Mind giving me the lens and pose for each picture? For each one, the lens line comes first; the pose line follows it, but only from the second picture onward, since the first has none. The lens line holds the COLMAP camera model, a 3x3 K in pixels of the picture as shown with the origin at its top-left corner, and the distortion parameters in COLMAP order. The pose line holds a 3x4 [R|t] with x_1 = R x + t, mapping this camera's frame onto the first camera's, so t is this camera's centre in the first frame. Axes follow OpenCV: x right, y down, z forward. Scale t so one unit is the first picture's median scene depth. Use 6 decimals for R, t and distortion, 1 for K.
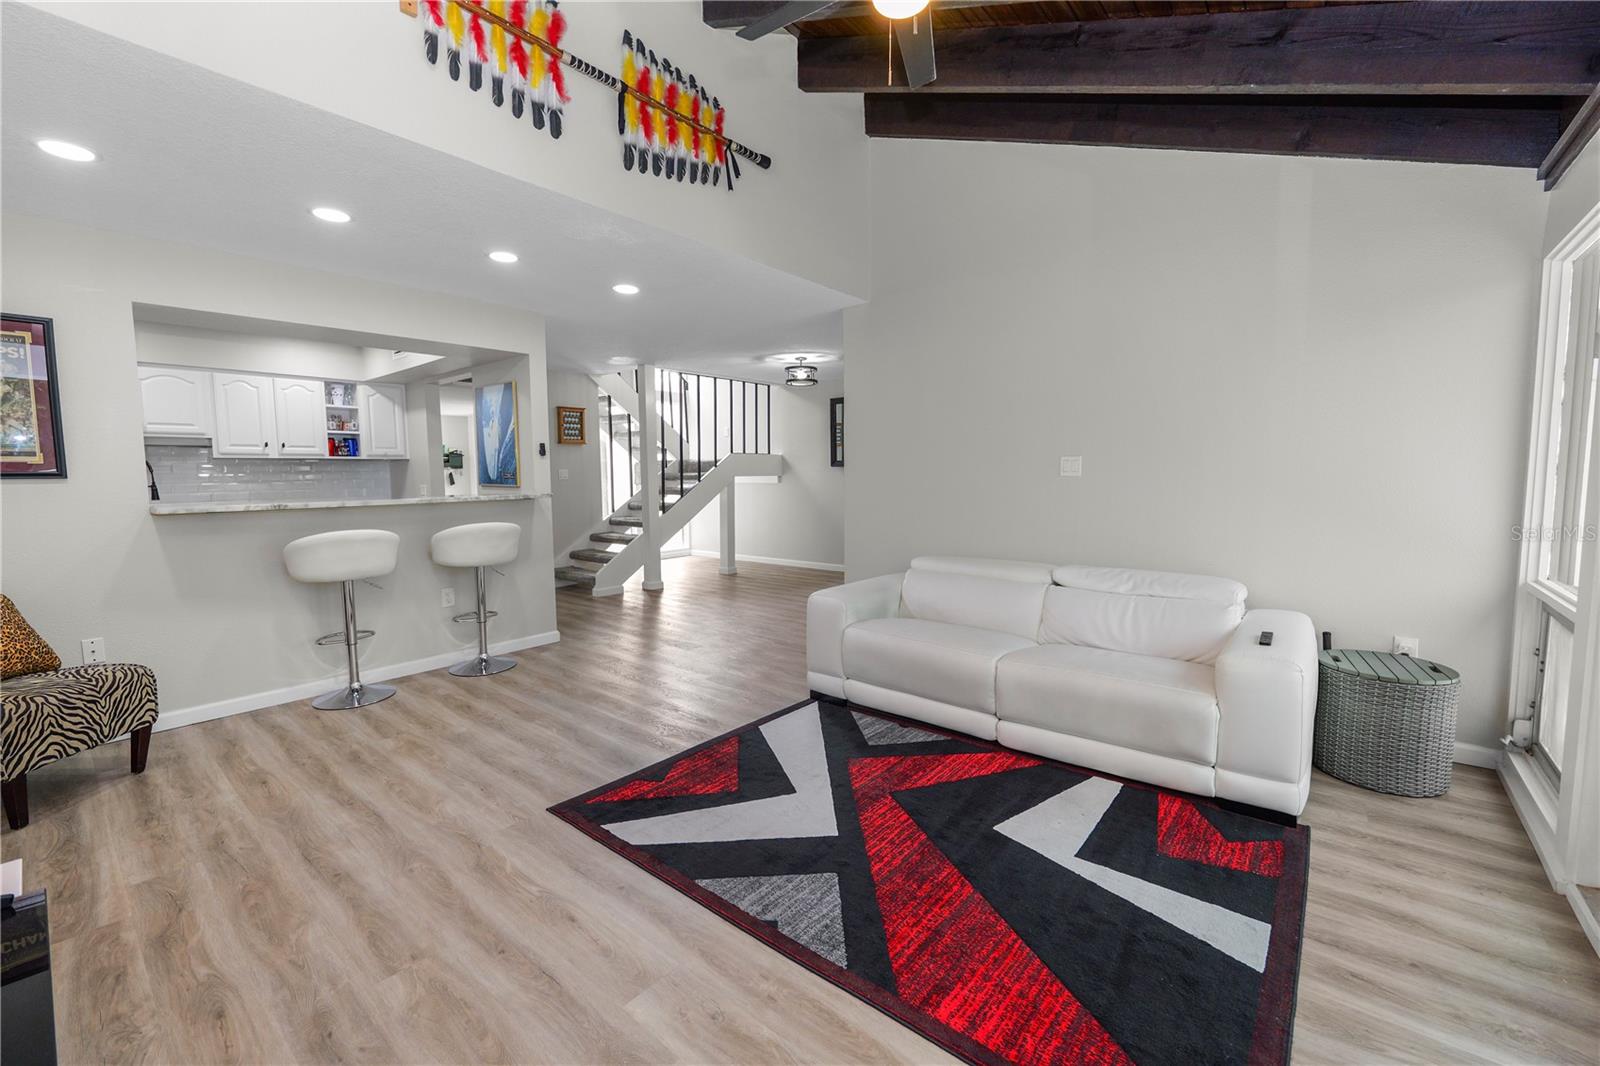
lens RADIAL K [[652.0, 0, 798.8], [0, 652.0, 528.4], [0, 0, 1]] dist [-0.011214, 0.000504]
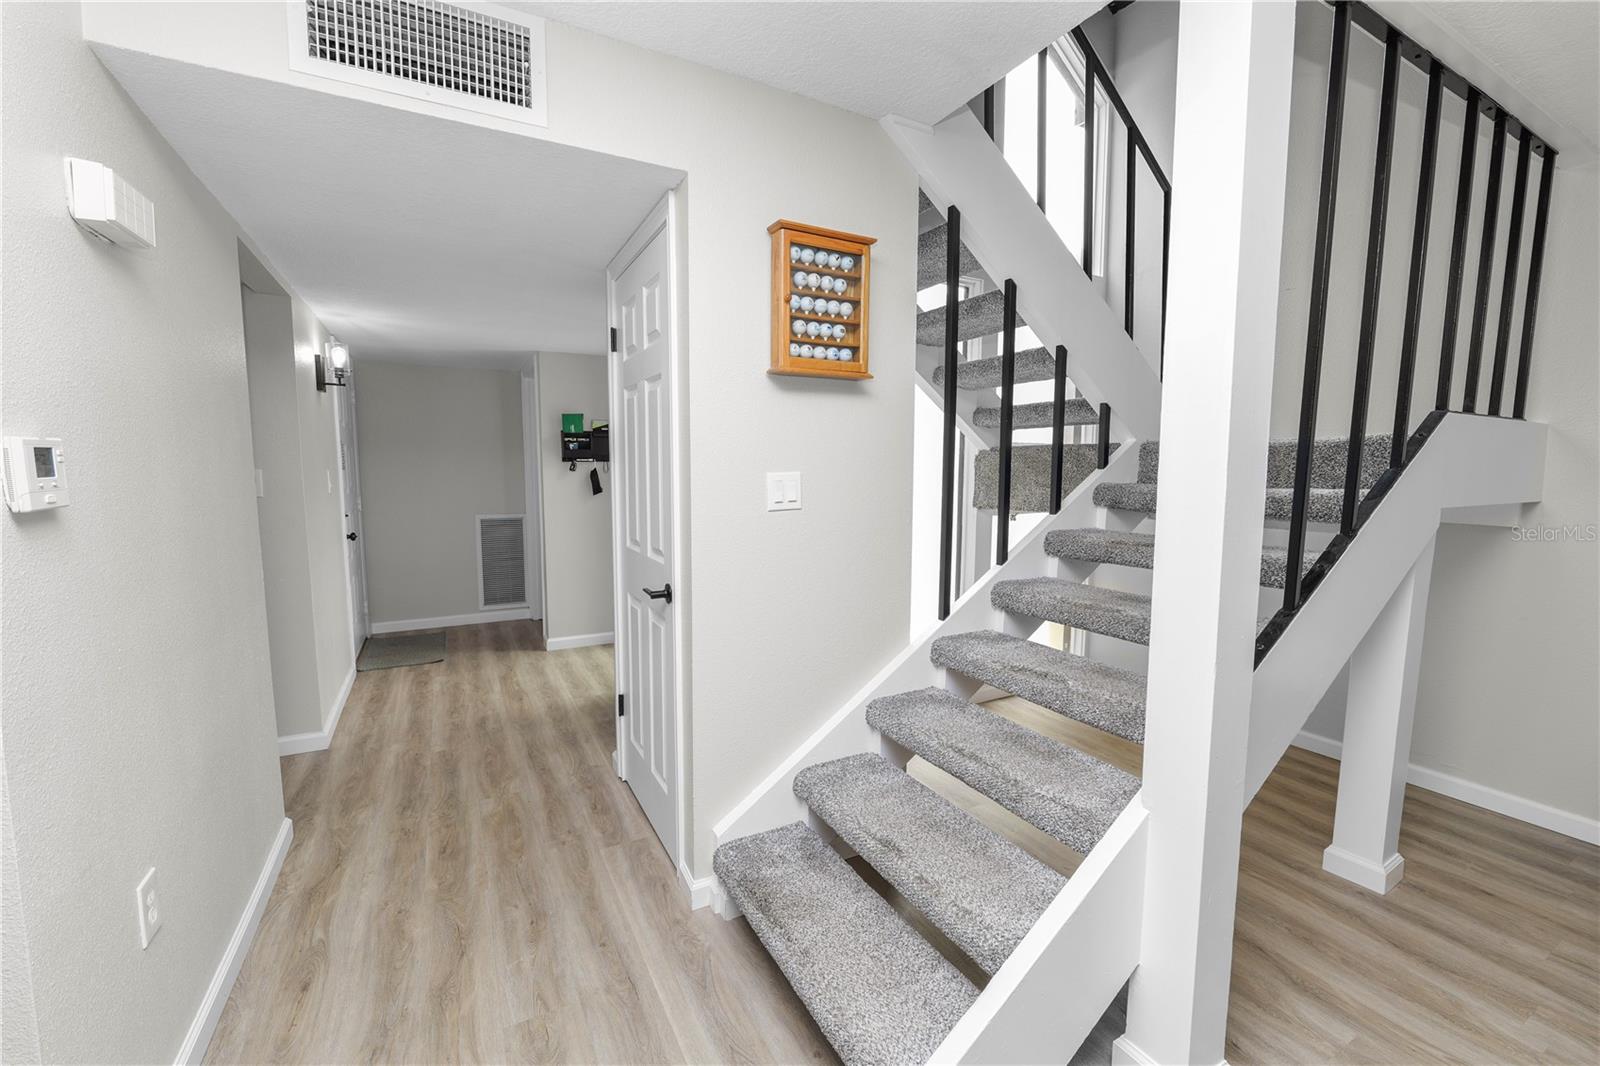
lens RADIAL K [[652.0, 0, 798.8], [0, 652.0, 528.4], [0, 0, 1]] dist [-0.011214, 0.000504]
pose [[0.926547, 0.047485, -0.373171, -0.604707], [-0.042467, 0.998863, 0.021662, -0.174292], [0.373775, -0.004223, 0.927510, 1.785975]]
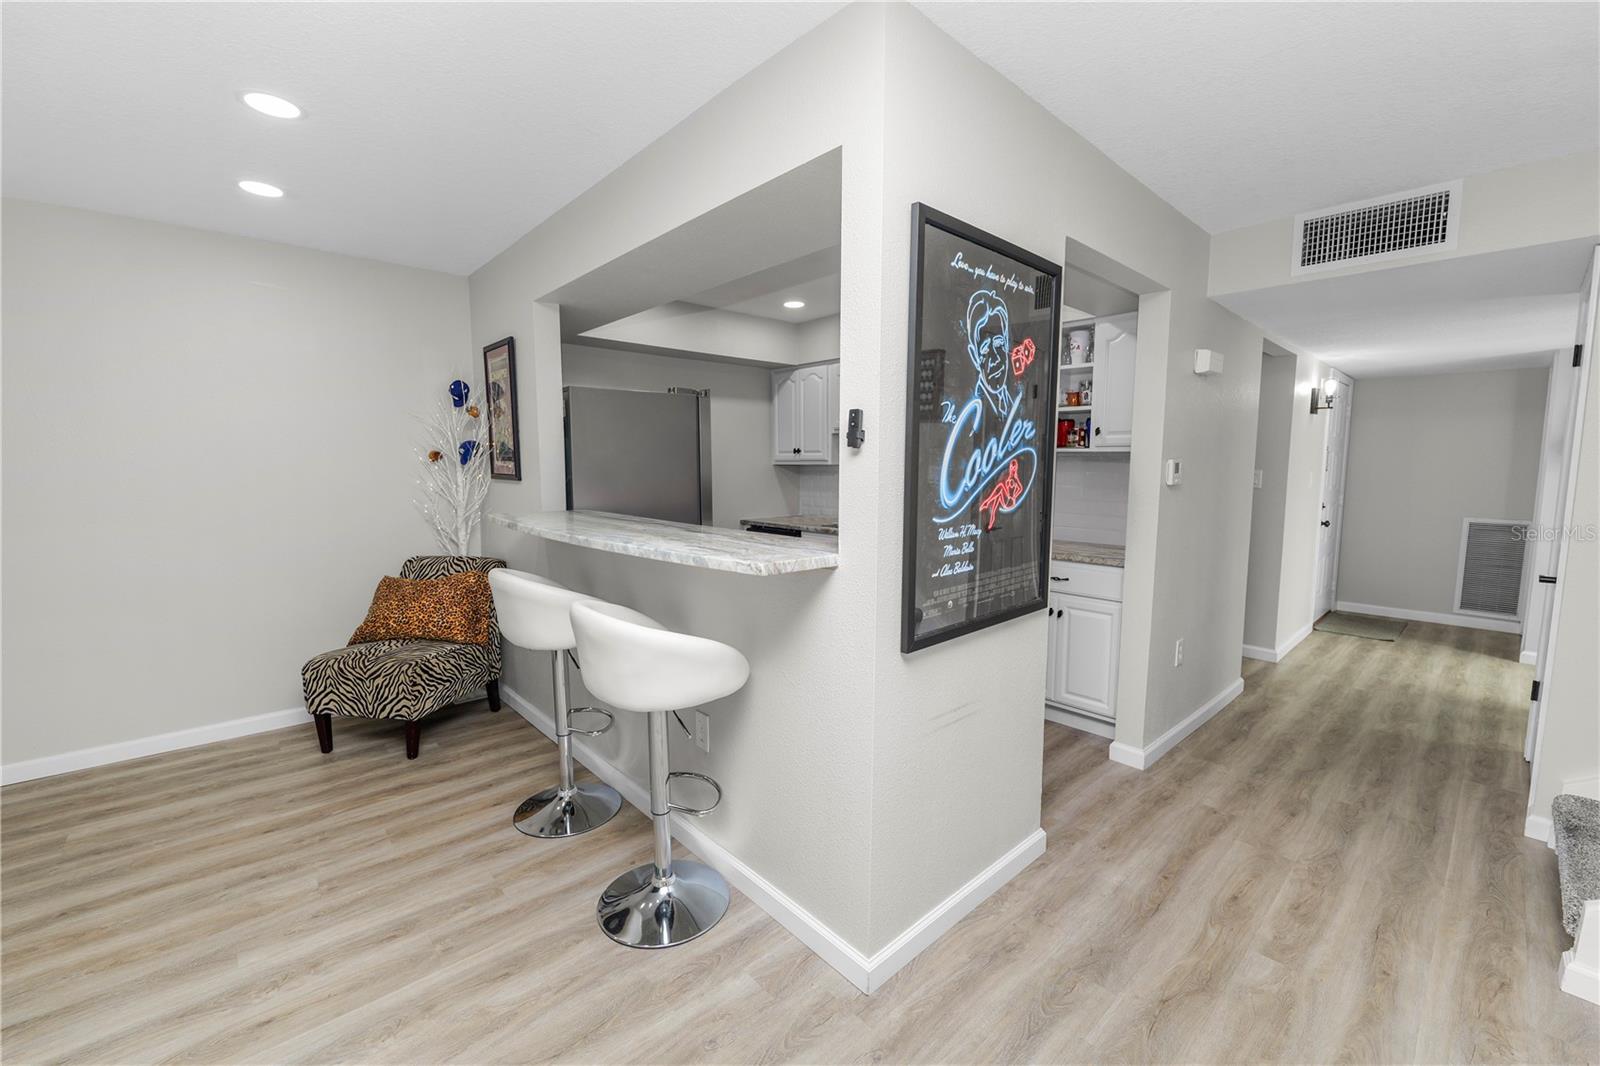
lens RADIAL K [[652.0, 0, 798.8], [0, 652.0, 528.4], [0, 0, 1]] dist [-0.011214, 0.000504]
pose [[-0.144807, 0.107922, -0.983557, -0.087185], [-0.085258, 0.988976, 0.121069, -0.164737], [0.985780, 0.101388, -0.134010, 1.548620]]
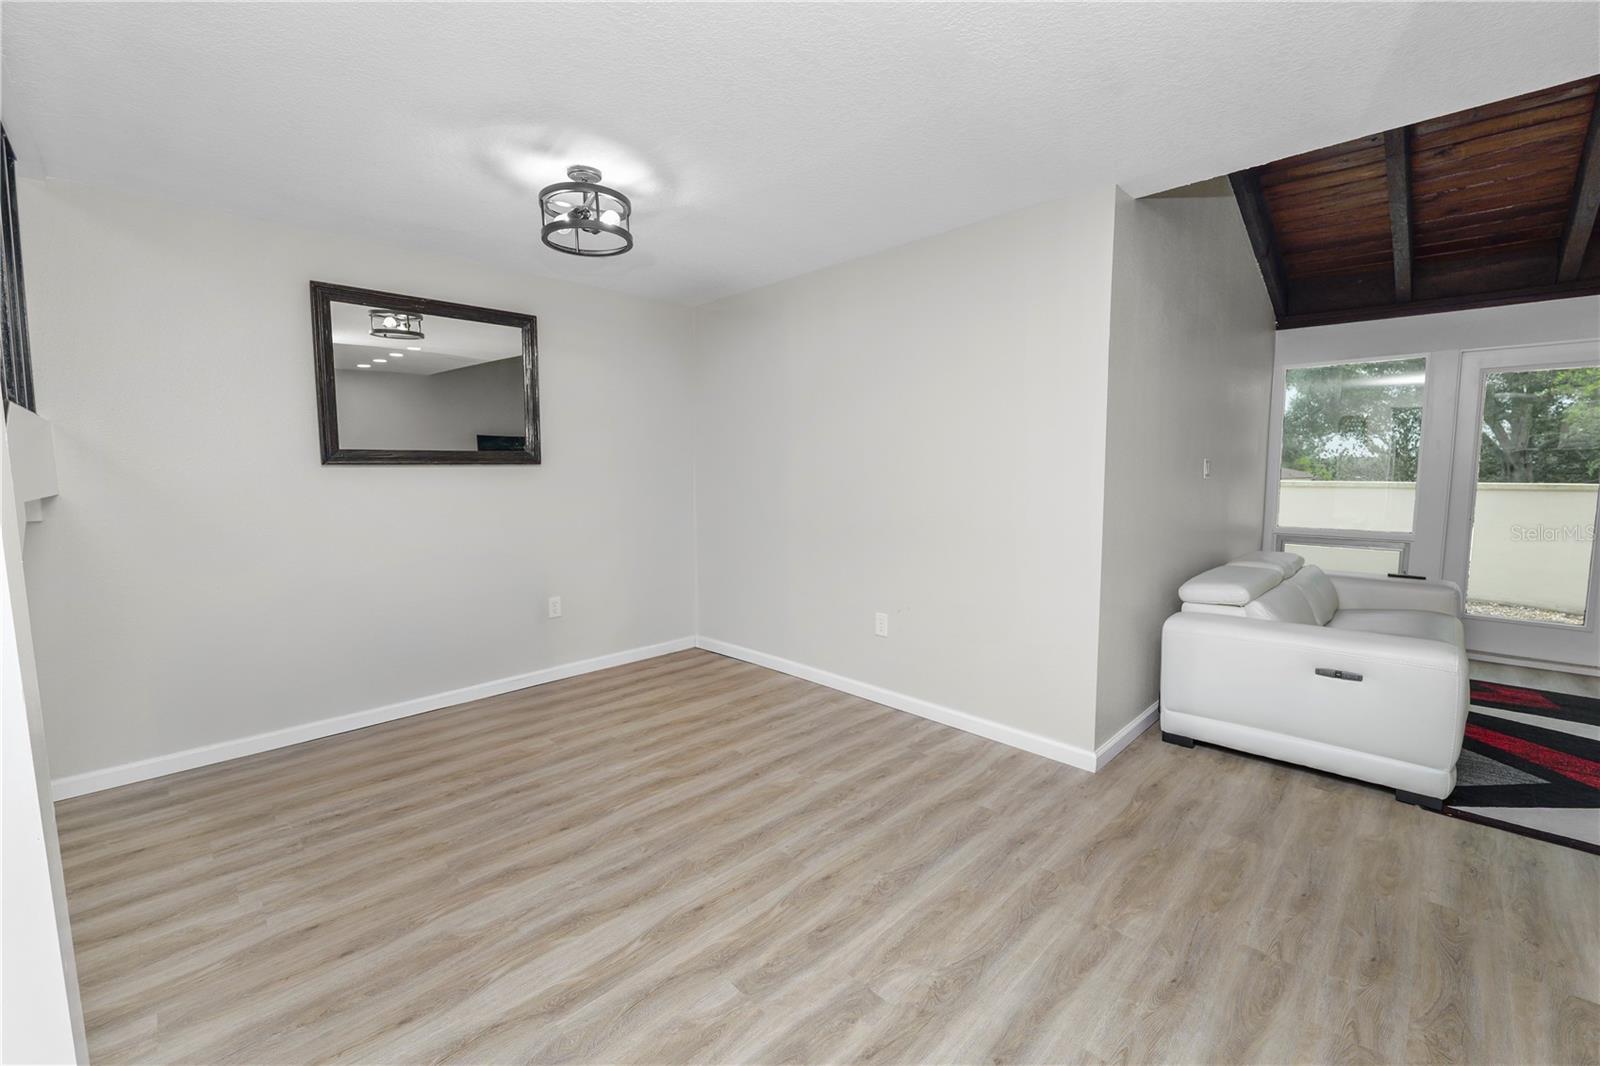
lens RADIAL K [[652.0, 0, 798.8], [0, 652.0, 528.4], [0, 0, 1]] dist [-0.011214, 0.000504]
pose [[0.099264, -0.084490, 0.991468, -0.787727], [0.088155, 0.993218, 0.075813, -0.164783], [-0.991148, 0.079878, 0.106039, 1.820201]]
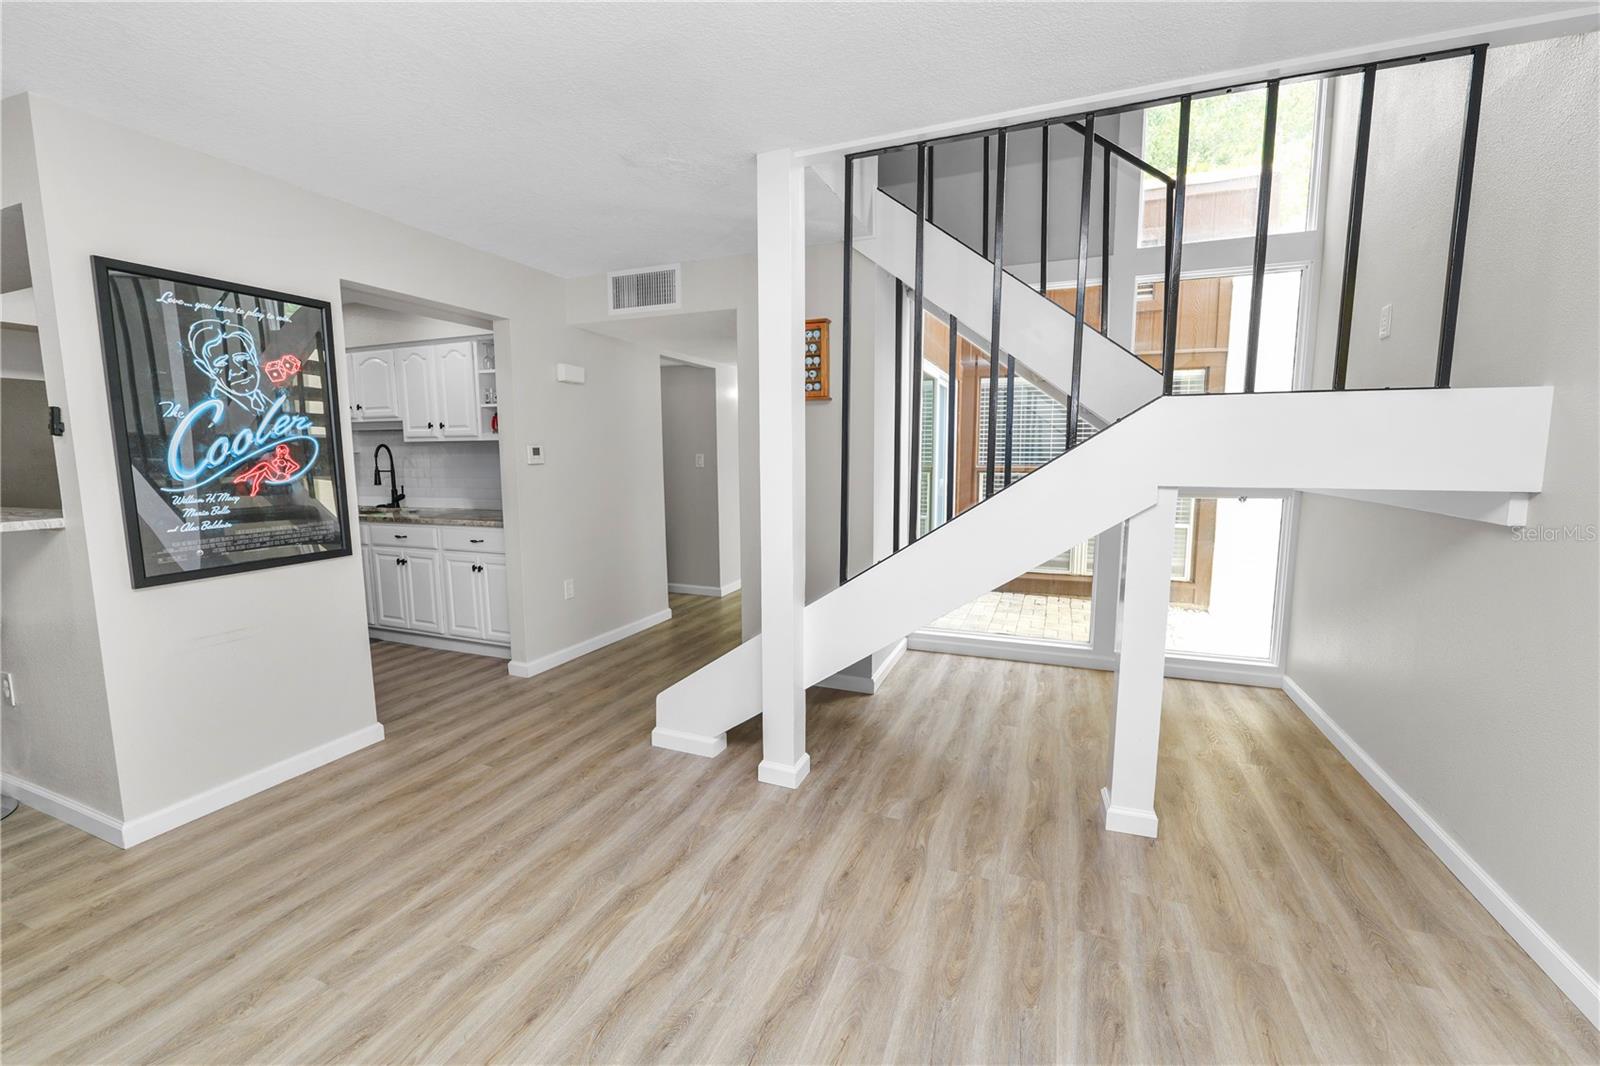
lens RADIAL K [[652.0, 0, 798.8], [0, 652.0, 528.4], [0, 0, 1]] dist [-0.011214, 0.000504]
pose [[0.306983, 0.119128, -0.944230, 0.264732], [-0.079439, 0.991880, 0.099313, -0.200449], [0.948394, 0.044521, 0.313953, 2.030213]]
